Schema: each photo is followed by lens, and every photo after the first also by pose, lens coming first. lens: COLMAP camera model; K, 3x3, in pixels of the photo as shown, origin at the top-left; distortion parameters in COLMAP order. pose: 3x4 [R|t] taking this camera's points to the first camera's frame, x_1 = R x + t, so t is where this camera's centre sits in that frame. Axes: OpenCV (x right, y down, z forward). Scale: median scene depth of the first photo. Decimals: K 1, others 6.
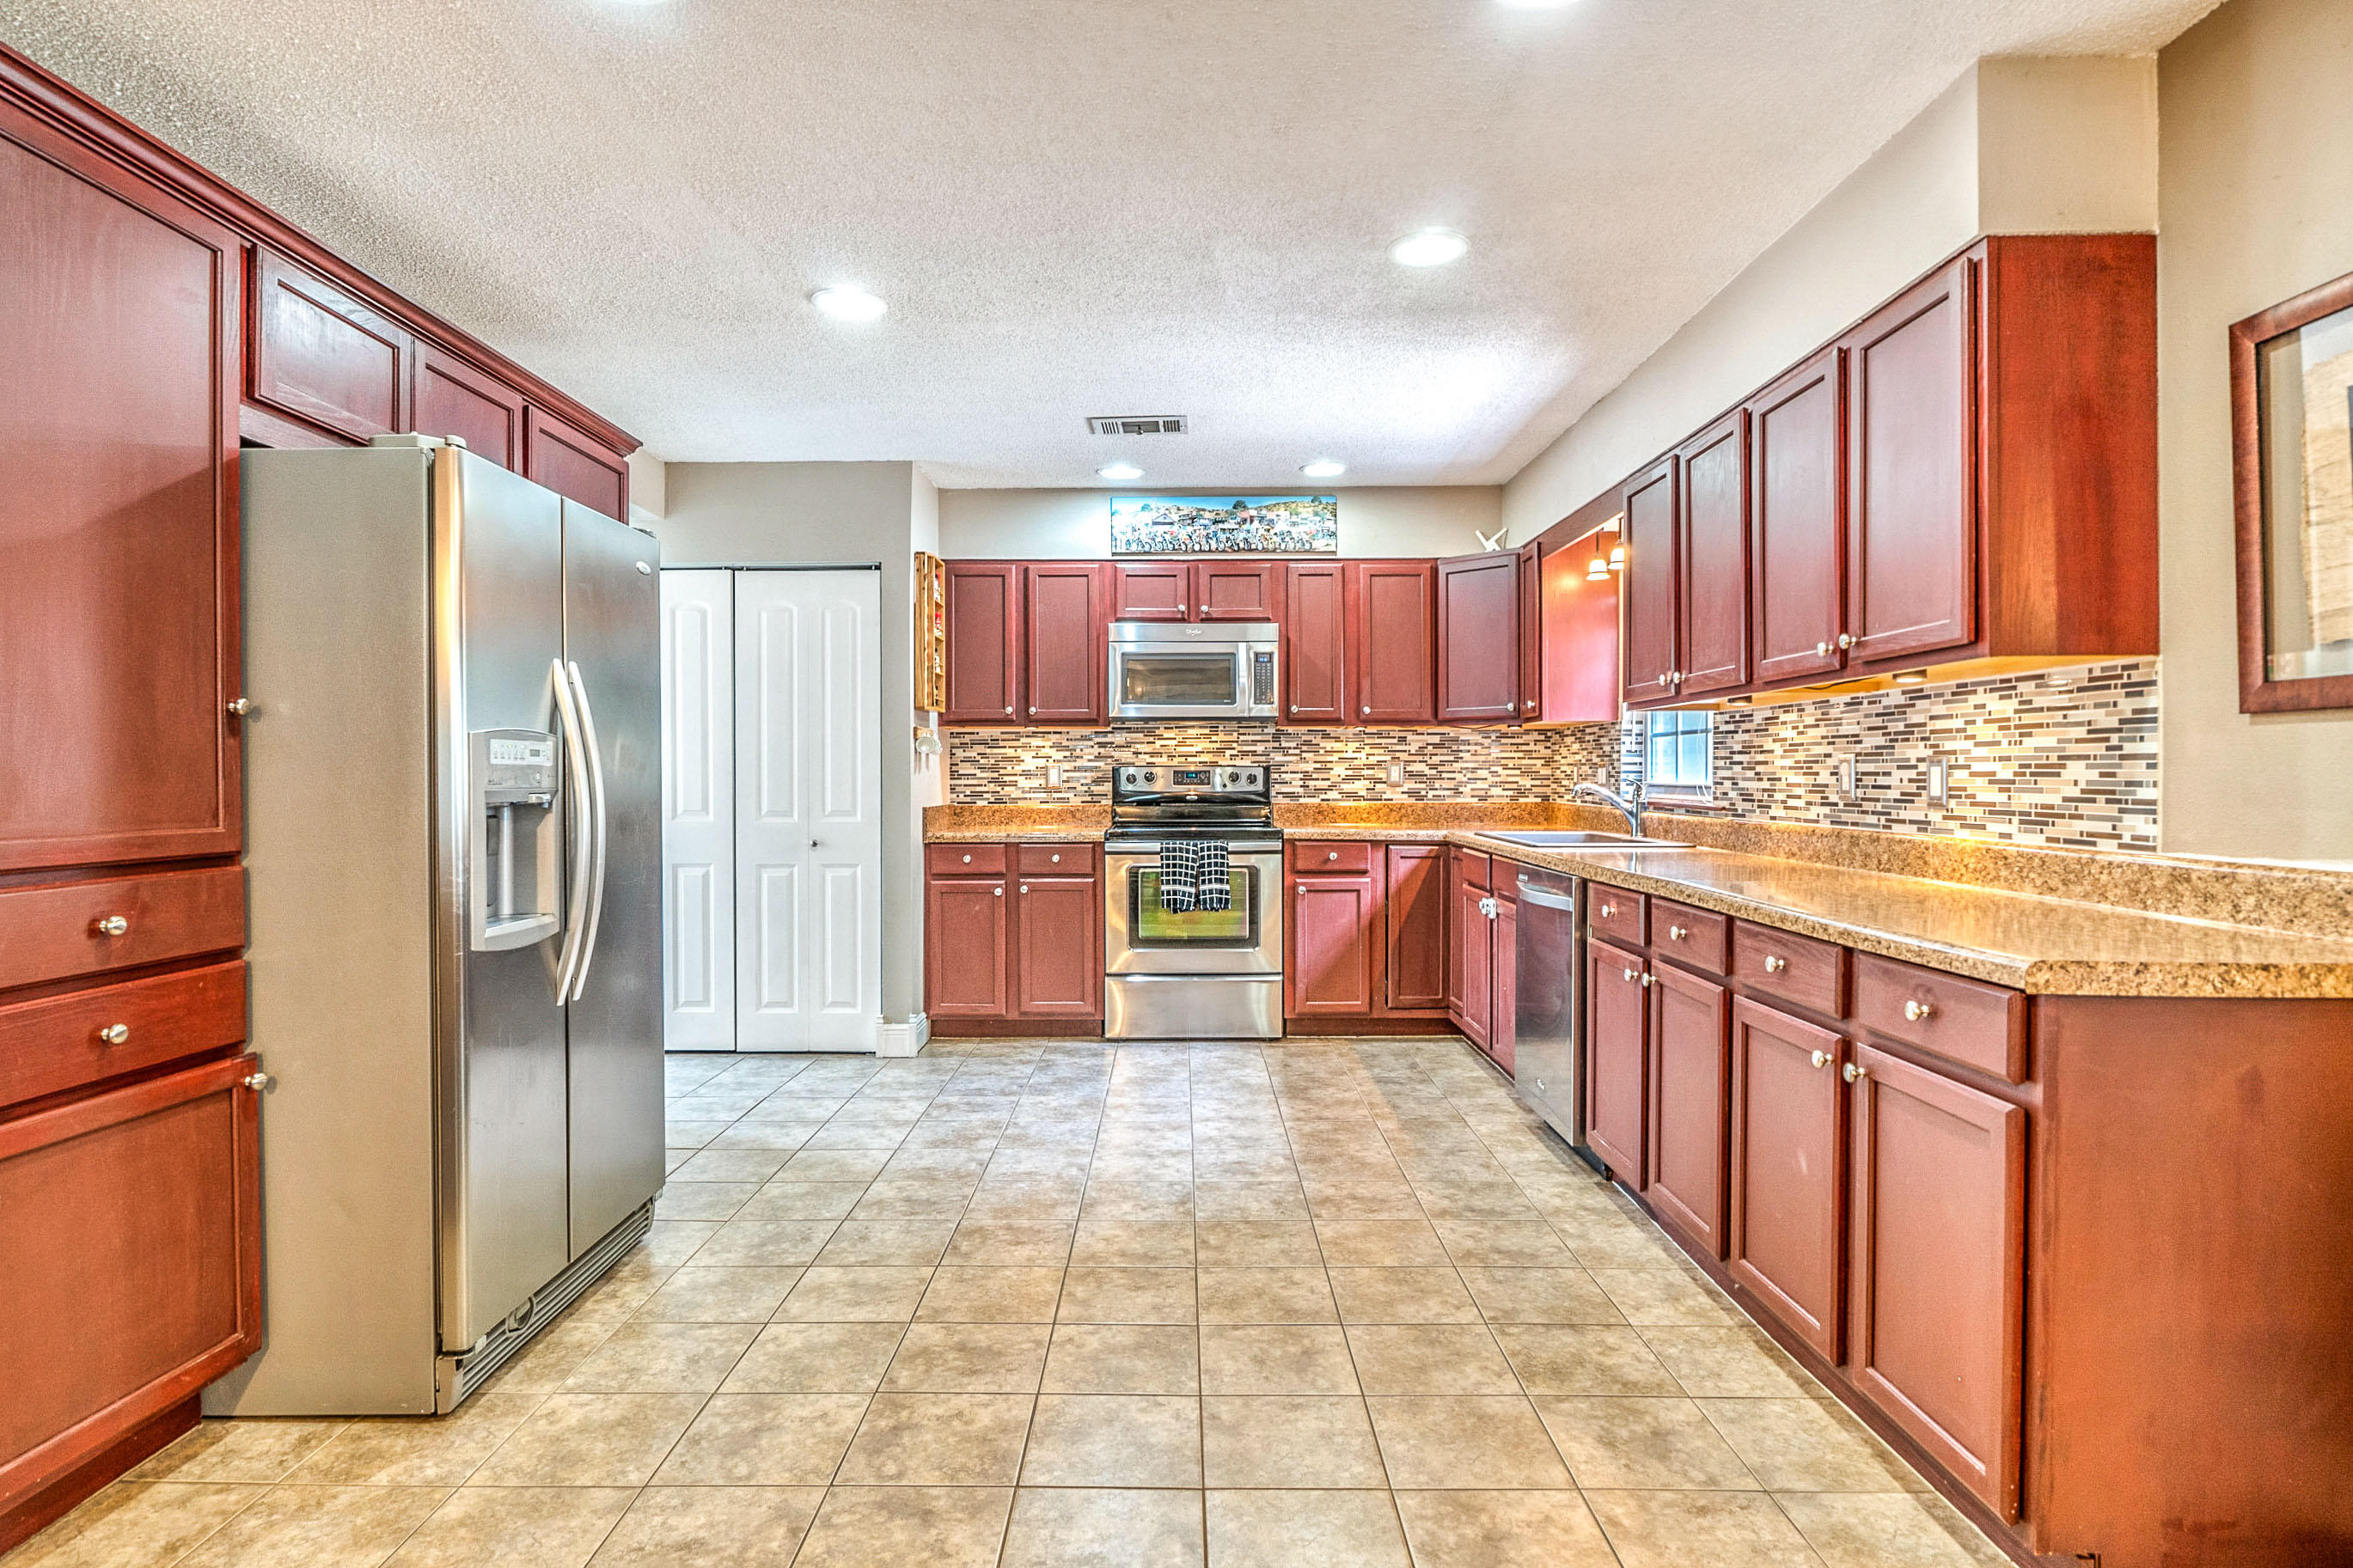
lens RADIAL K [[1247.3, 0, 1162.5], [0, 1247.3, 778.5], [0, 0, 1]] dist [-0.001391, -0.000853]
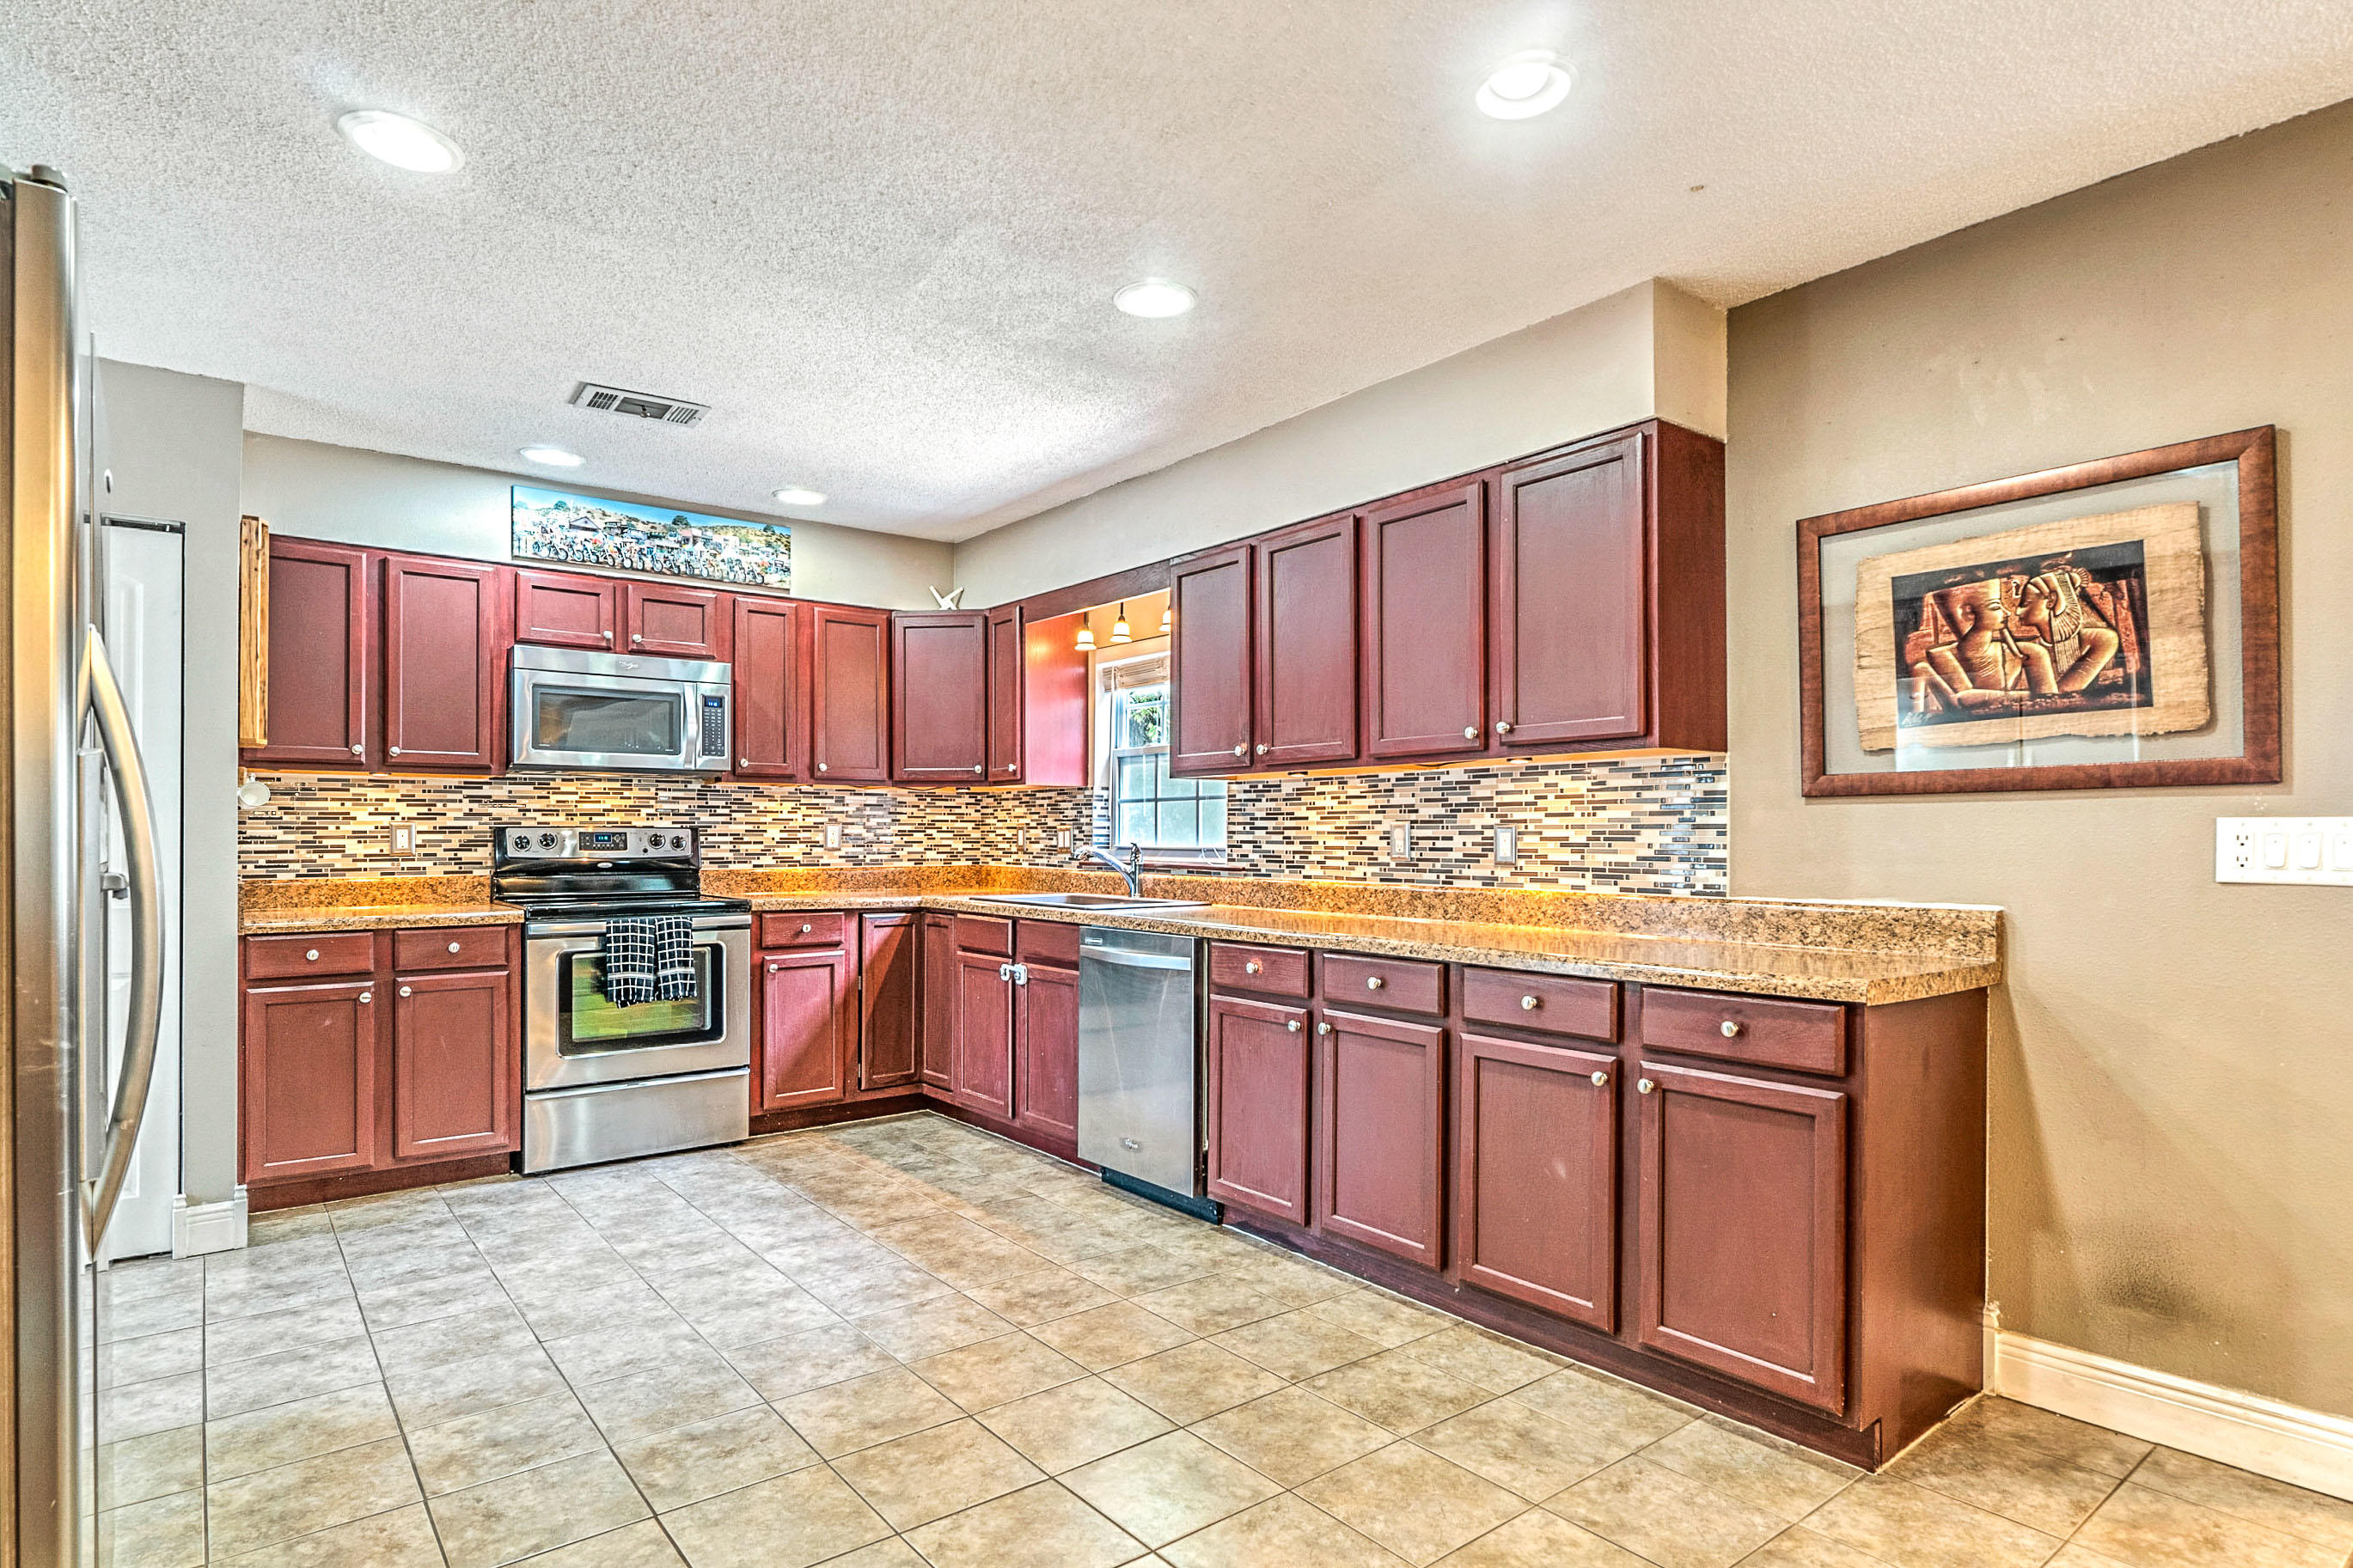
lens RADIAL K [[1247.3, 0, 1170.0], [0, 1247.3, 829.8], [0, 0, 1]] dist [-0.001391, -0.000853]
pose [[0.778980, 0.004797, 0.627031, -0.282180], [0.000390, 0.999967, -0.008134, -0.001650], [-0.627049, 0.006580, 0.778952, 0.171356]]
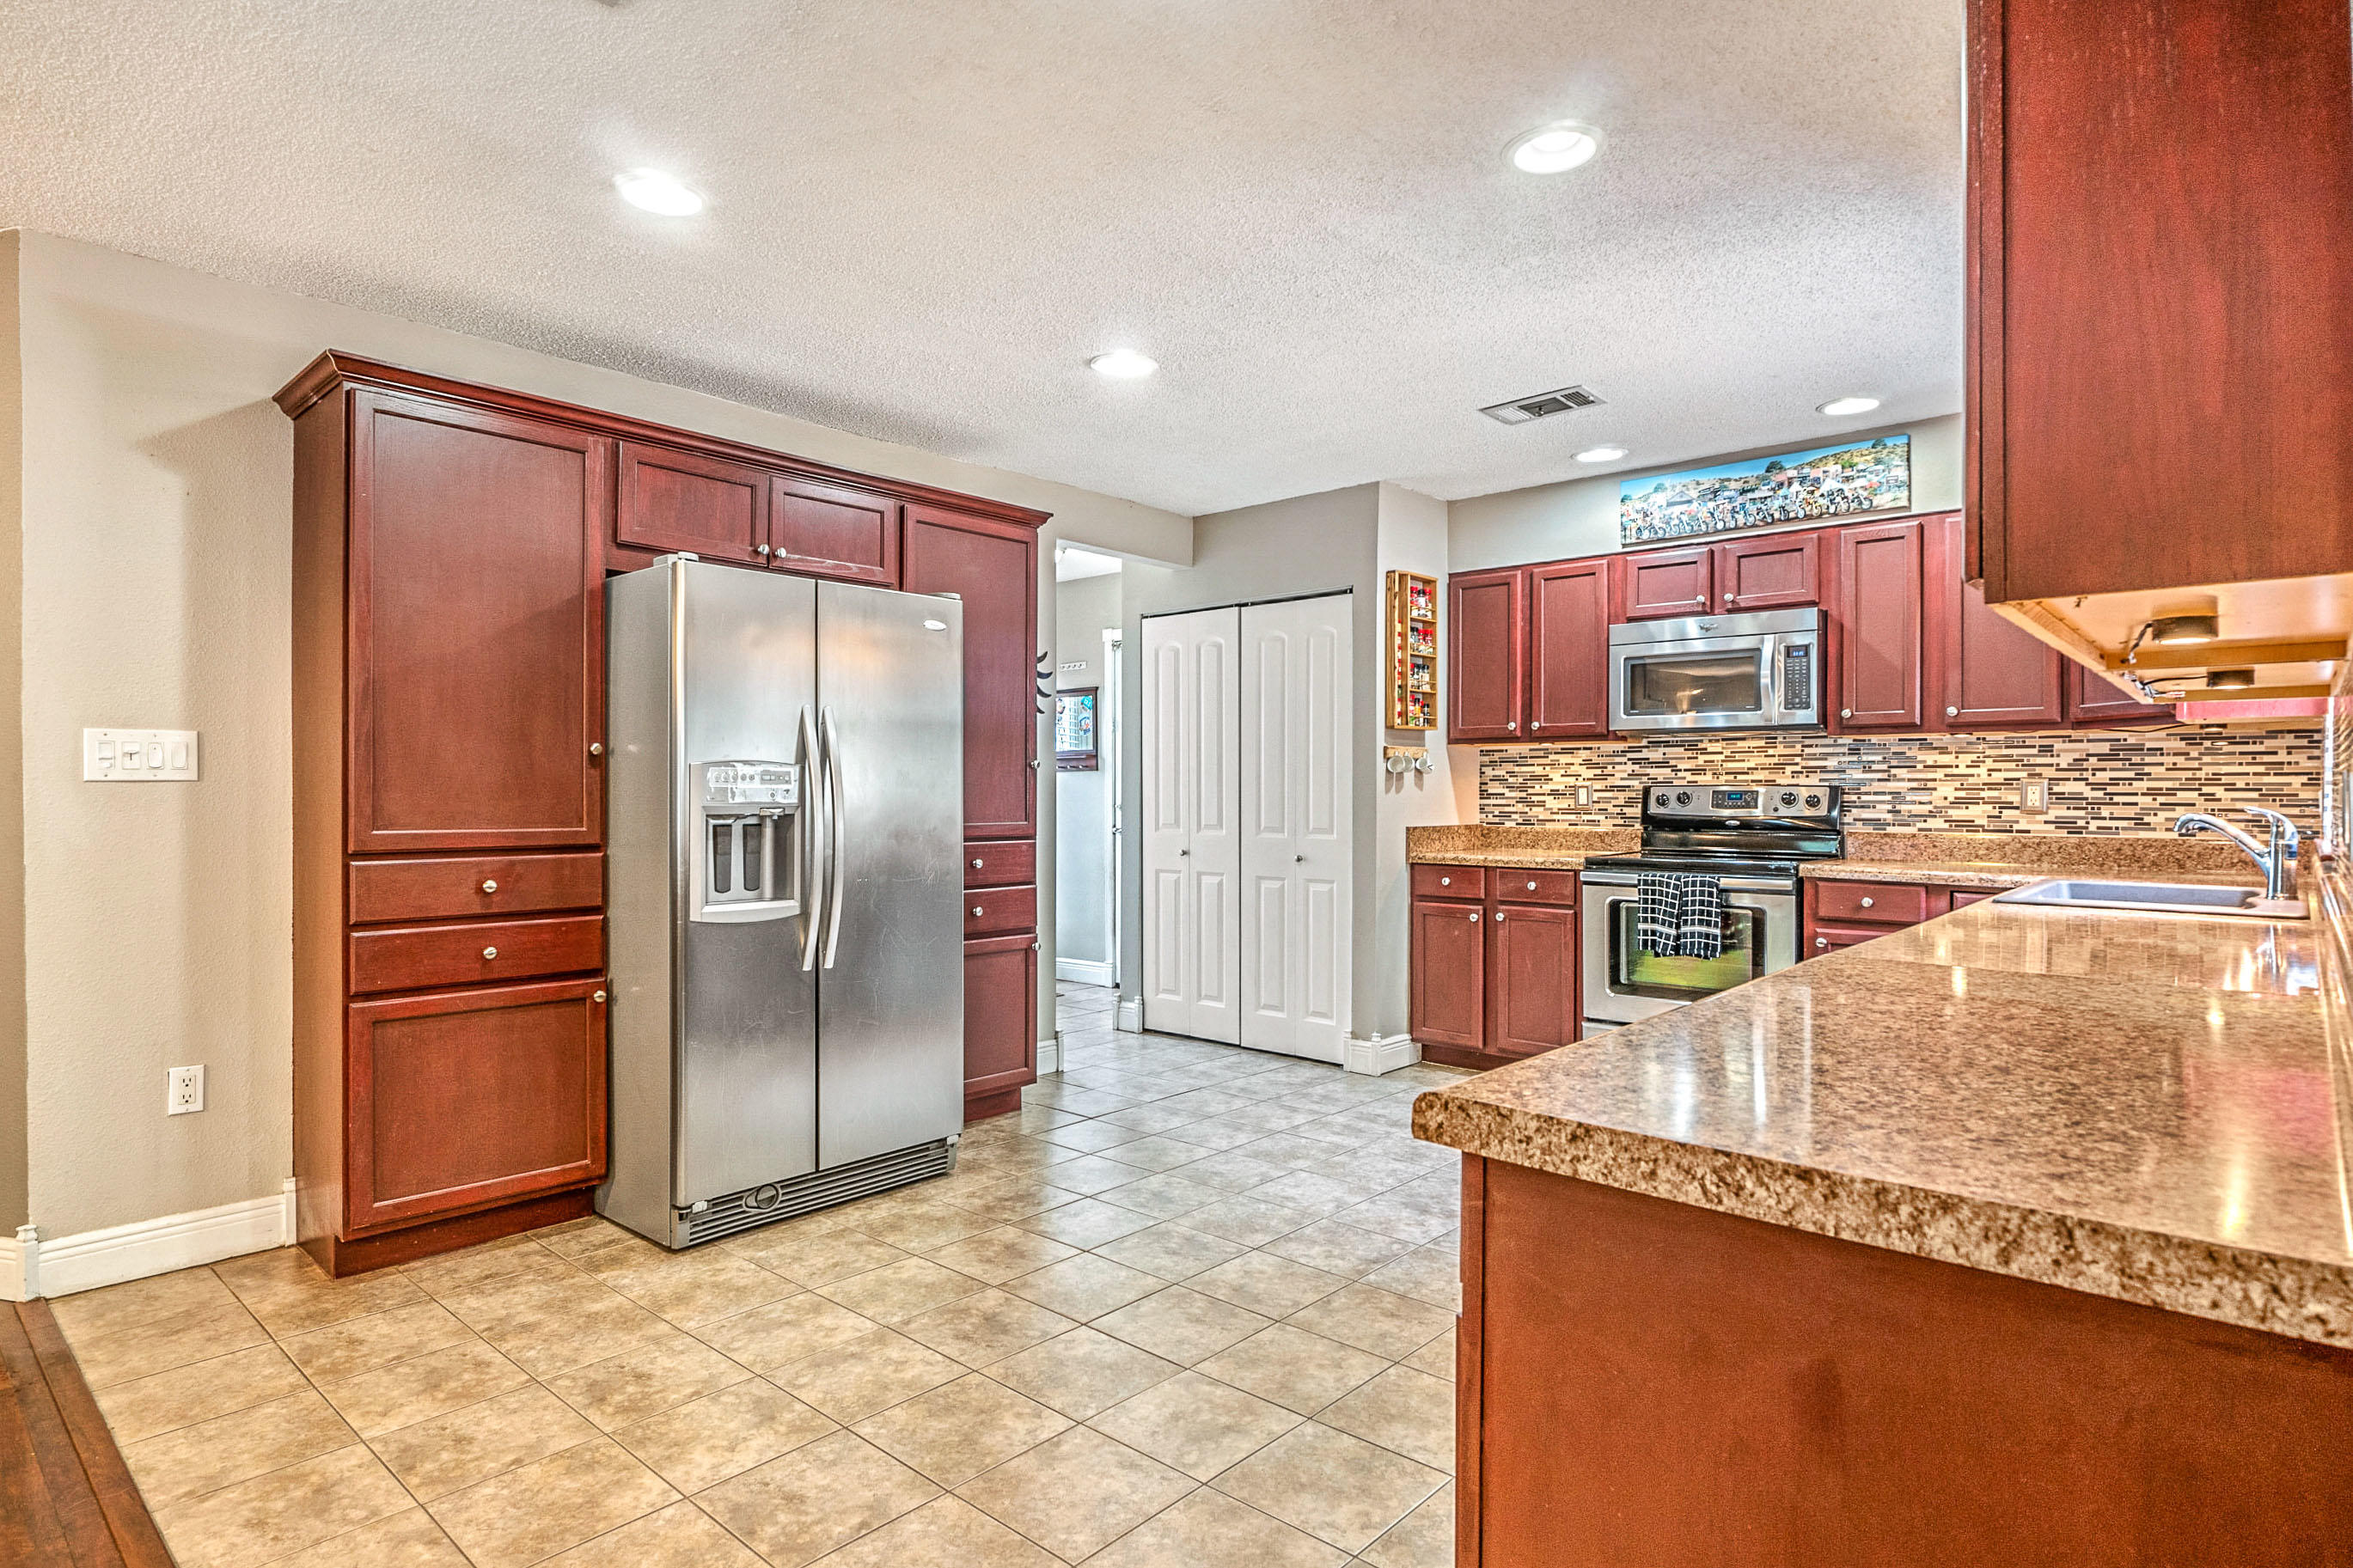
lens RADIAL K [[1247.3, 0, 1168.2], [0, 1247.3, 789.7], [0, 0, 1]] dist [-0.001391, -0.000853]
pose [[0.750260, 0.002684, -0.661138, 0.408417], [-0.005693, 0.999981, -0.002400, -0.003961], [0.661119, 0.005565, 0.750261, 0.165503]]
